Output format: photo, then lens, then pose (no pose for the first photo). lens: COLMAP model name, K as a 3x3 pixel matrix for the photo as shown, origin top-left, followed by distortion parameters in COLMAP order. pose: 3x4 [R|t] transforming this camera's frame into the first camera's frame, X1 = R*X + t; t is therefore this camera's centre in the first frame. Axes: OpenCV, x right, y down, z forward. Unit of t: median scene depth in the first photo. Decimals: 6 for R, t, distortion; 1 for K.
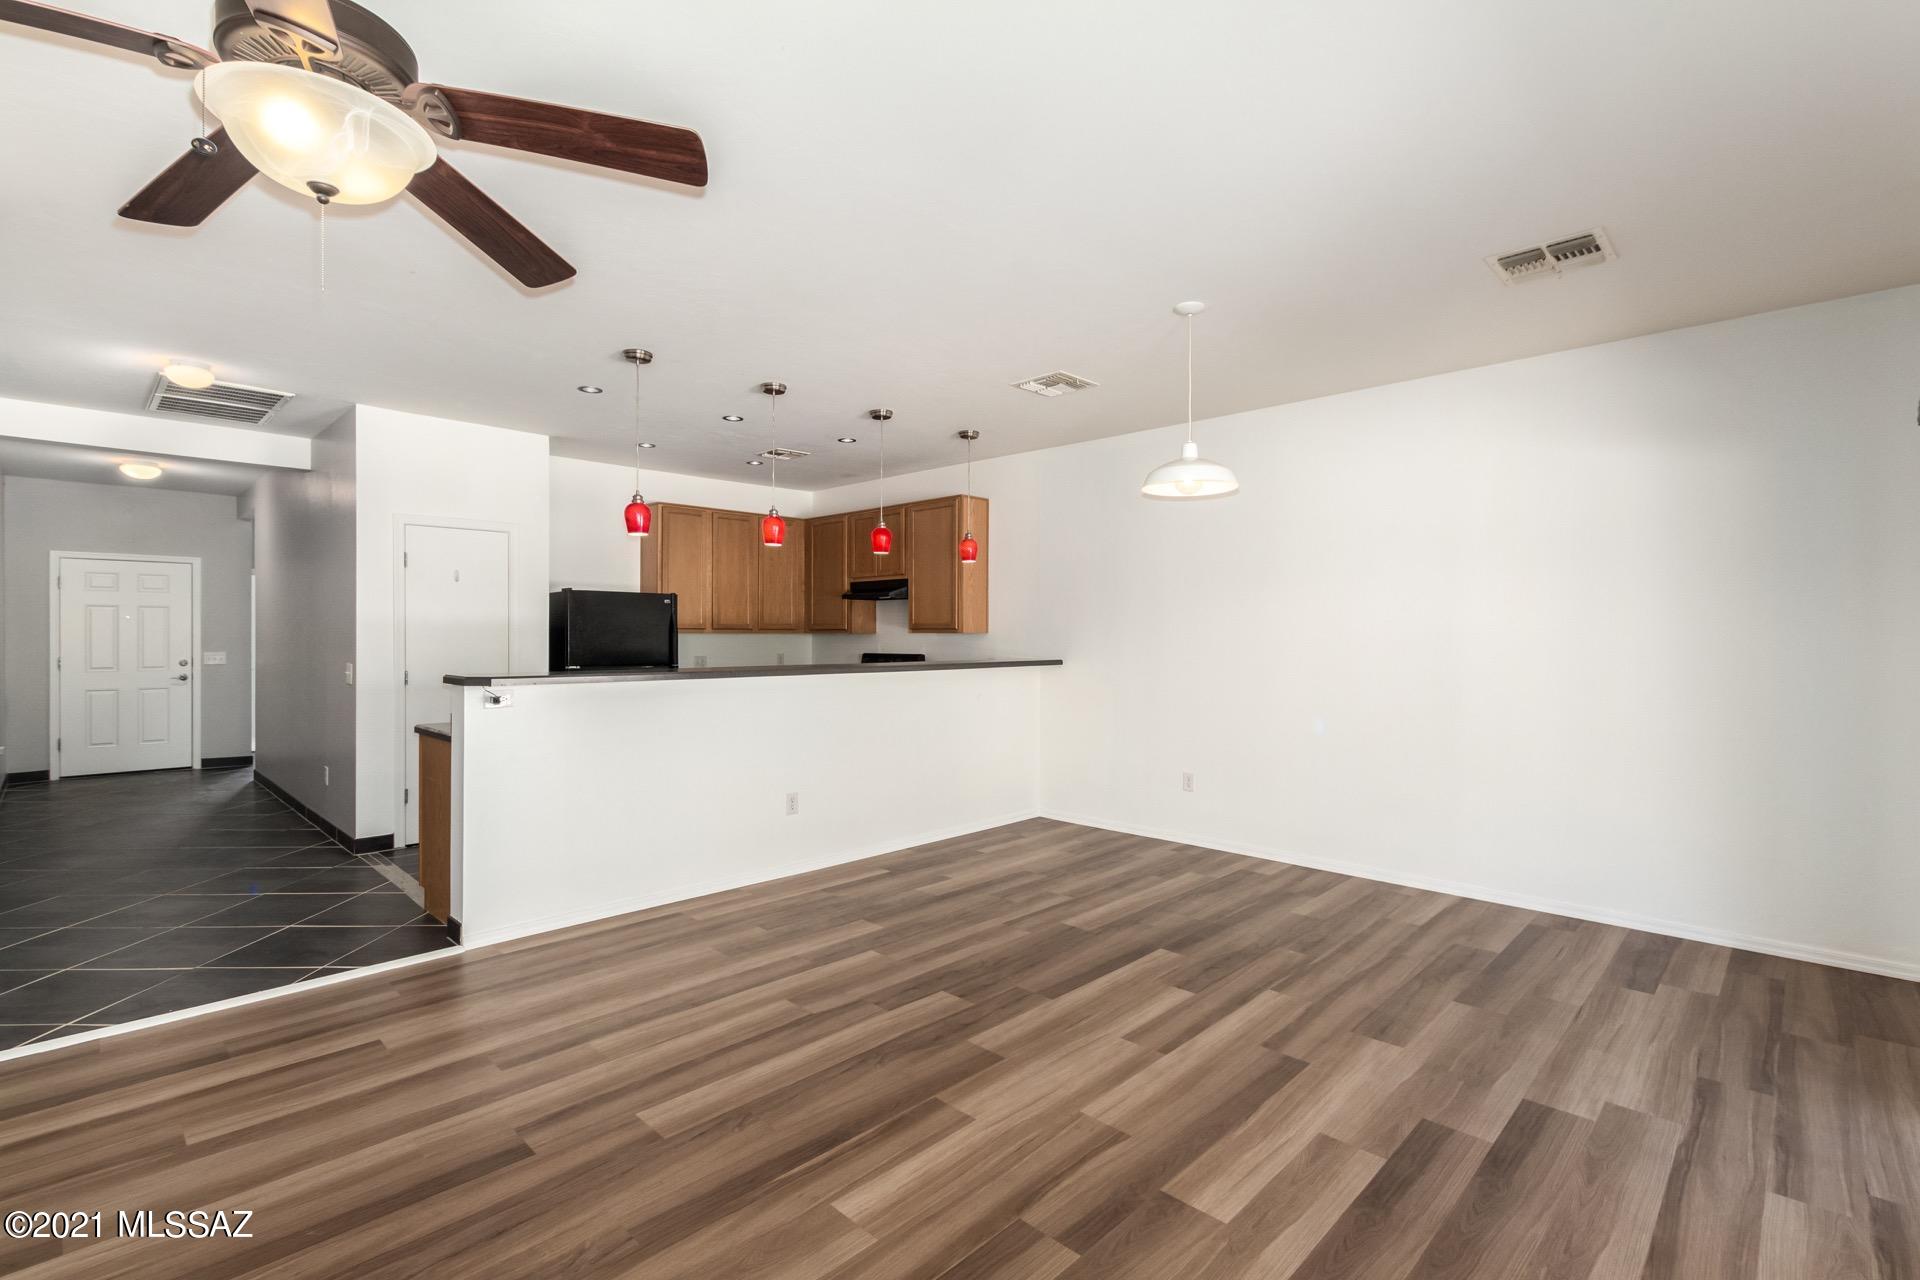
lens RADIAL K [[873.6, 0, 960.0], [0, 873.6, 640.0], [0, 0, 1]] dist [0.004402, -0.000058]
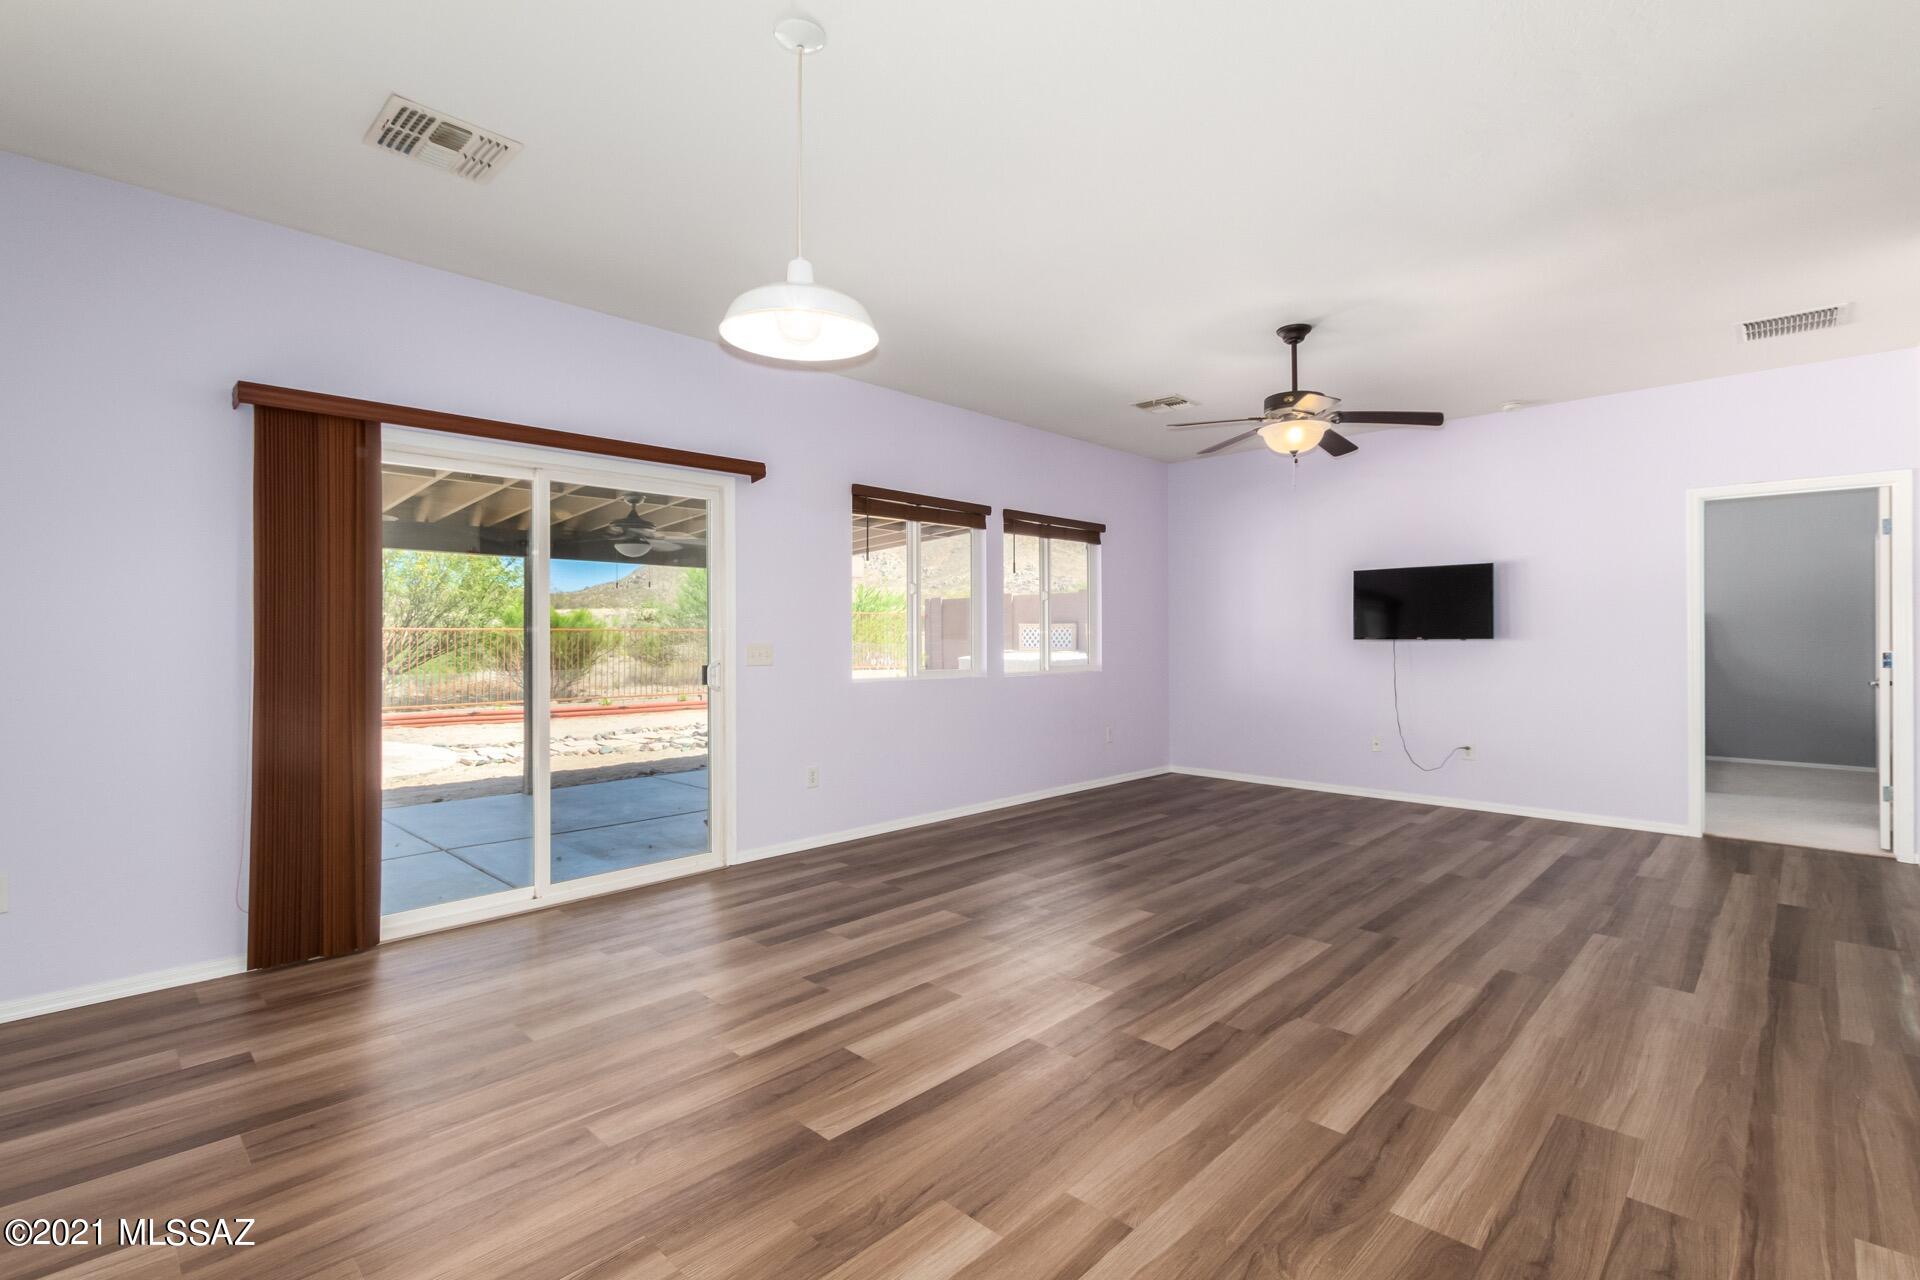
lens RADIAL K [[885.3, 0, 964.3], [0, 885.3, 635.9], [0, 0, 1]] dist [0.002089, -0.001091]
pose [[-0.999931, -0.003399, -0.011253, 0.174825], [-0.003450, 0.999984, 0.004501, 0.036414], [0.011237, 0.004540, -0.999927, 1.815358]]
